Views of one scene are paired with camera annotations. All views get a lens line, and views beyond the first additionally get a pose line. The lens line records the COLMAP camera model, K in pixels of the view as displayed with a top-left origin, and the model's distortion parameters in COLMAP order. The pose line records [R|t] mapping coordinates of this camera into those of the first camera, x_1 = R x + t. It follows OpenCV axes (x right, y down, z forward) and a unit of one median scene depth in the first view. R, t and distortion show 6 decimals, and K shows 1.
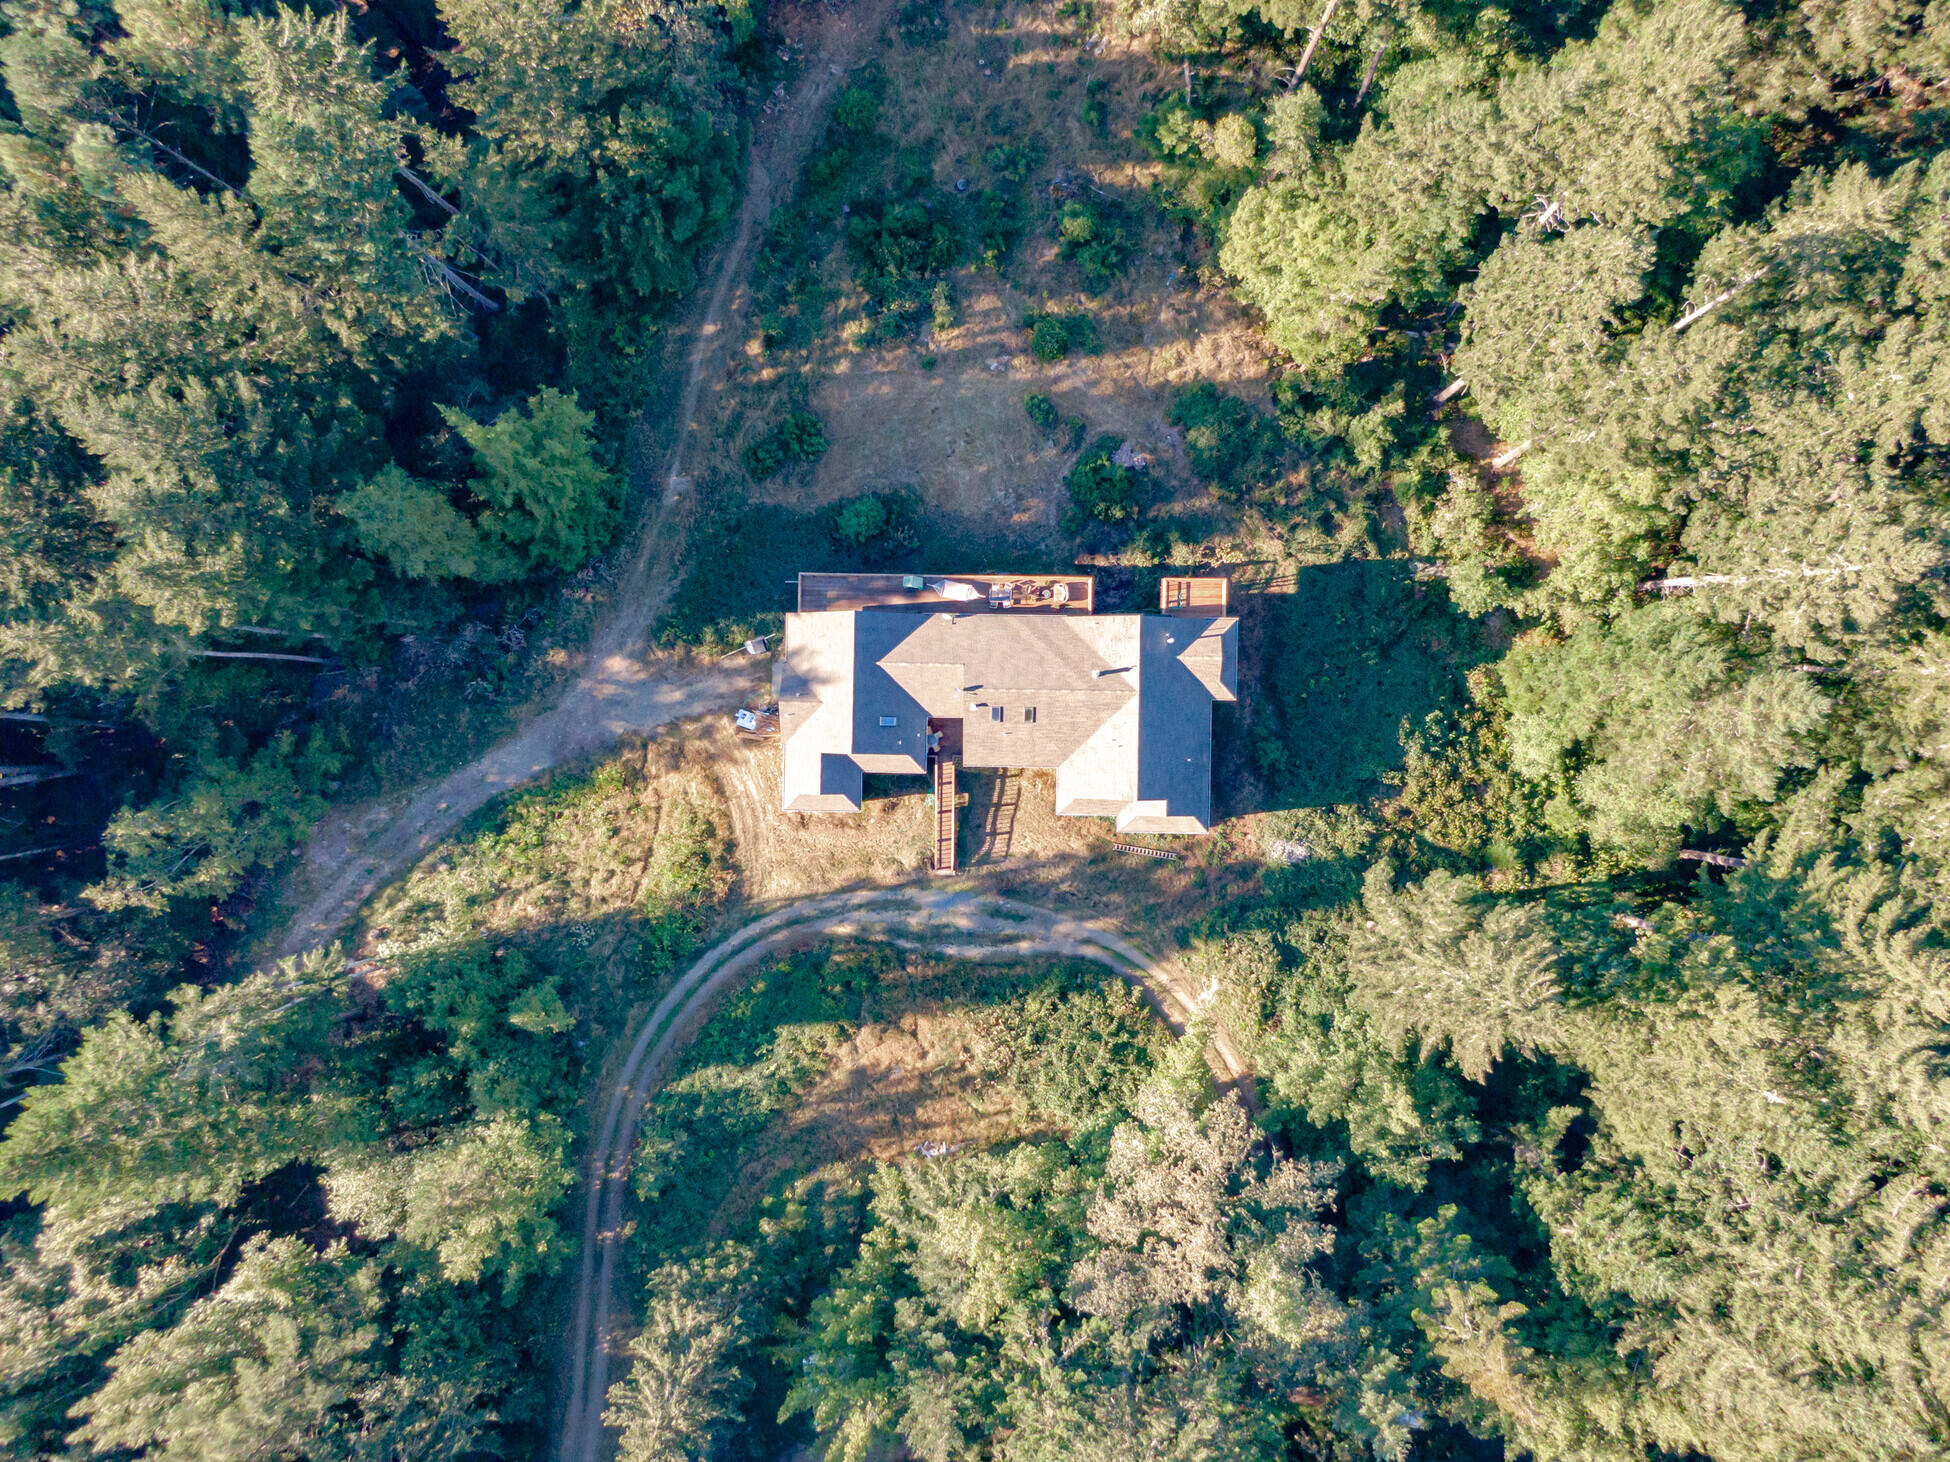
lens RADIAL K [[1400.4, 0, 970.6], [0, 1400.4, 739.6], [0, 0, 1]] dist [0.026230, -0.036332]
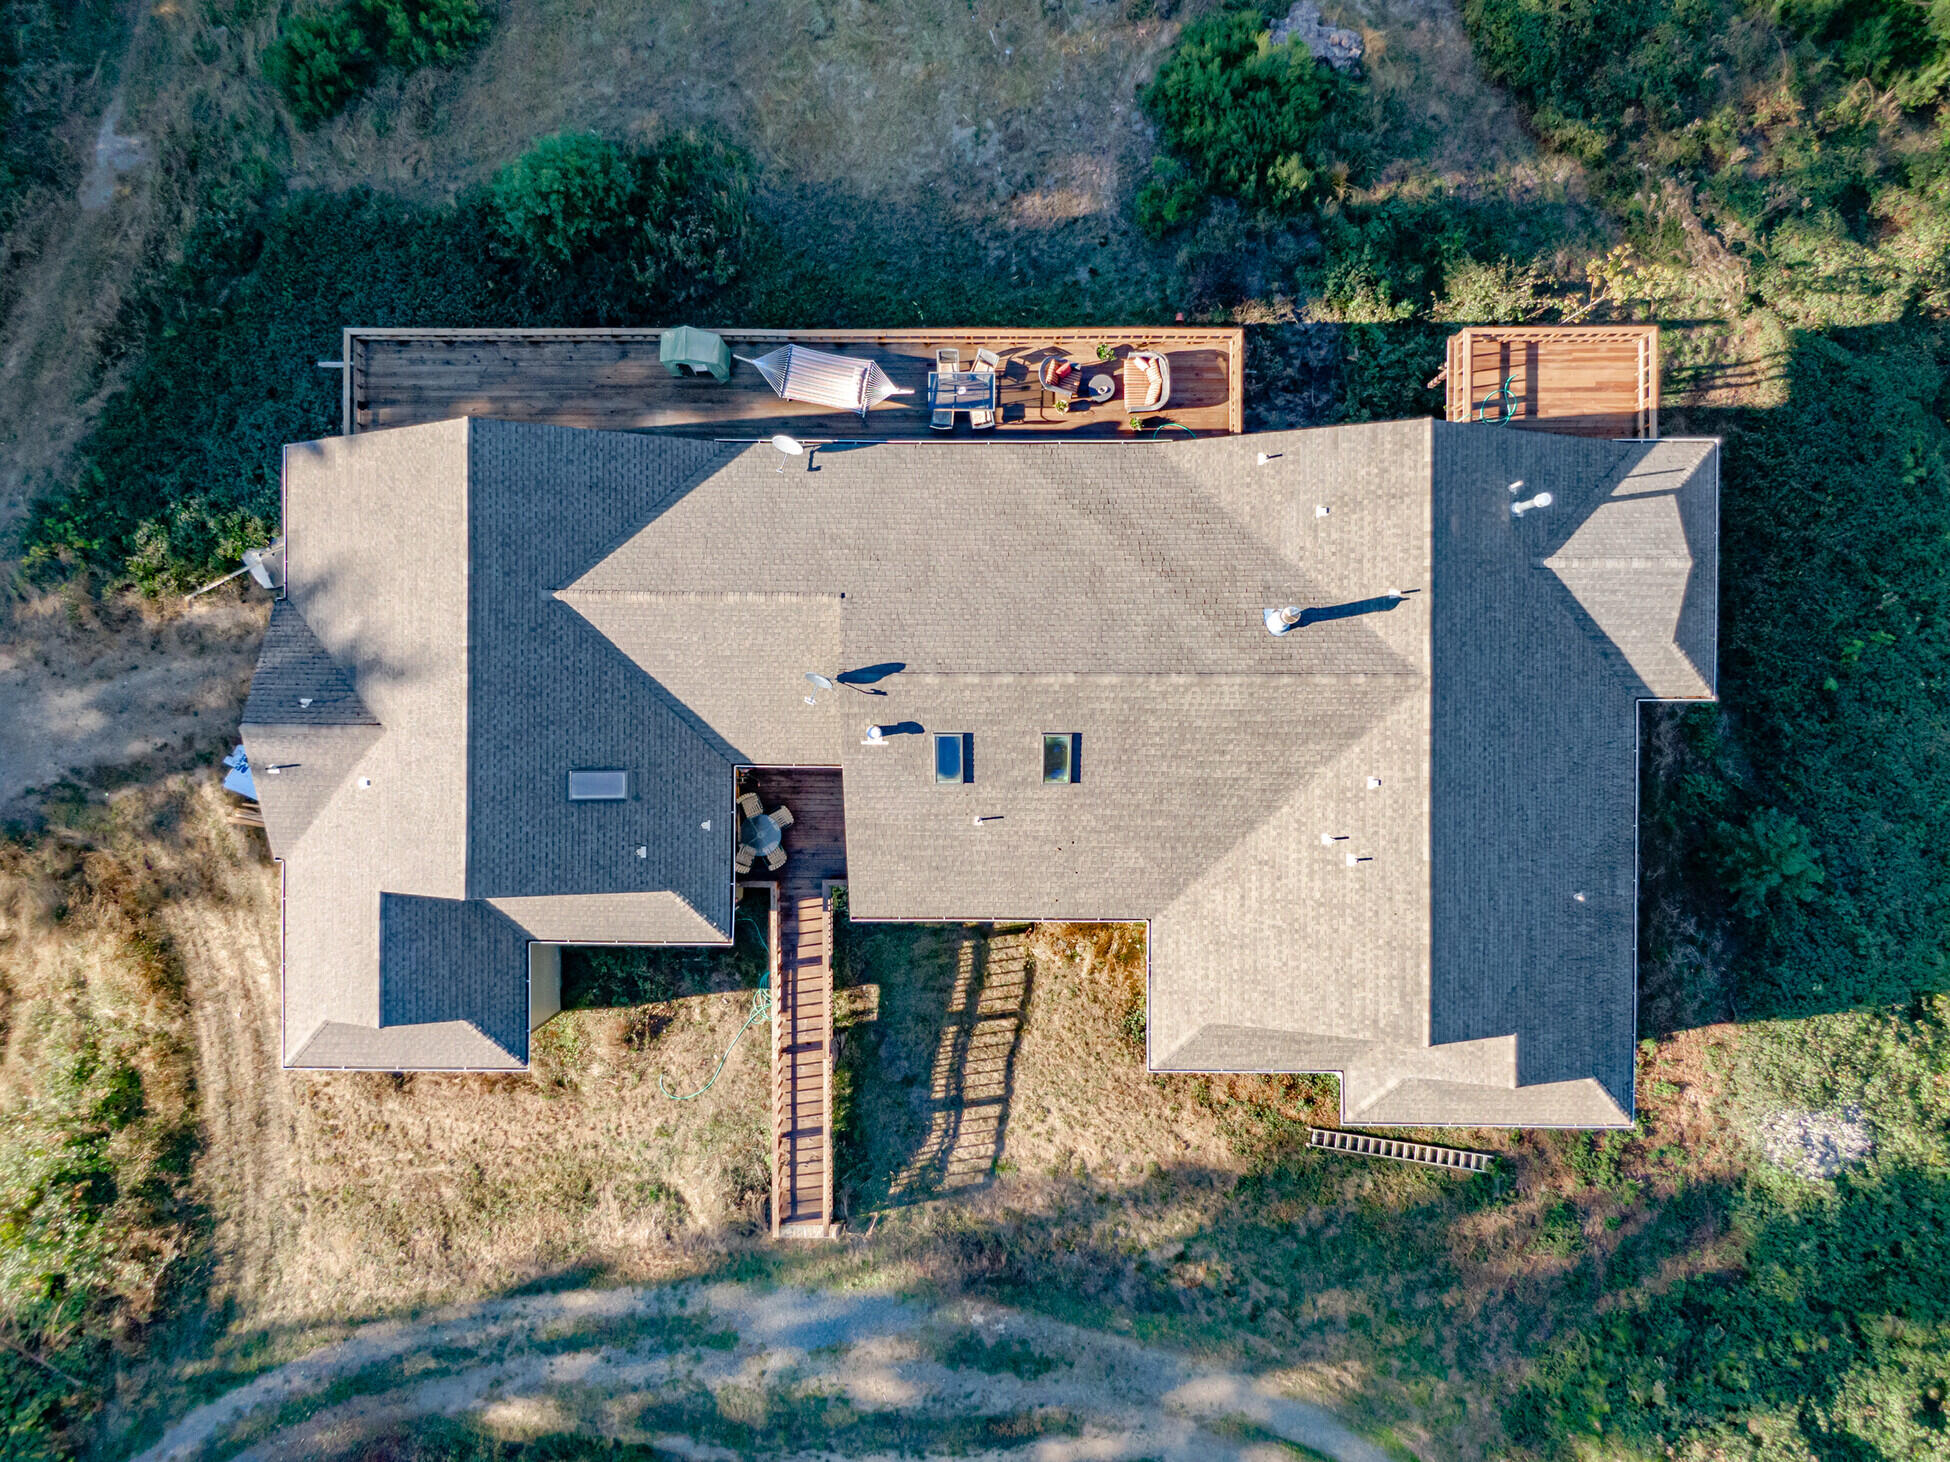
lens RADIAL K [[1400.4, 0, 974.6], [0, 1400.4, 722.4], [0, 0, 1]] dist [0.026230, -0.036332]
pose [[0.999914, -0.013069, 0.000641, 0.022731], [0.013078, 0.999792, -0.015681, -0.020013], [-0.000436, 0.015688, 0.999877, 0.668241]]
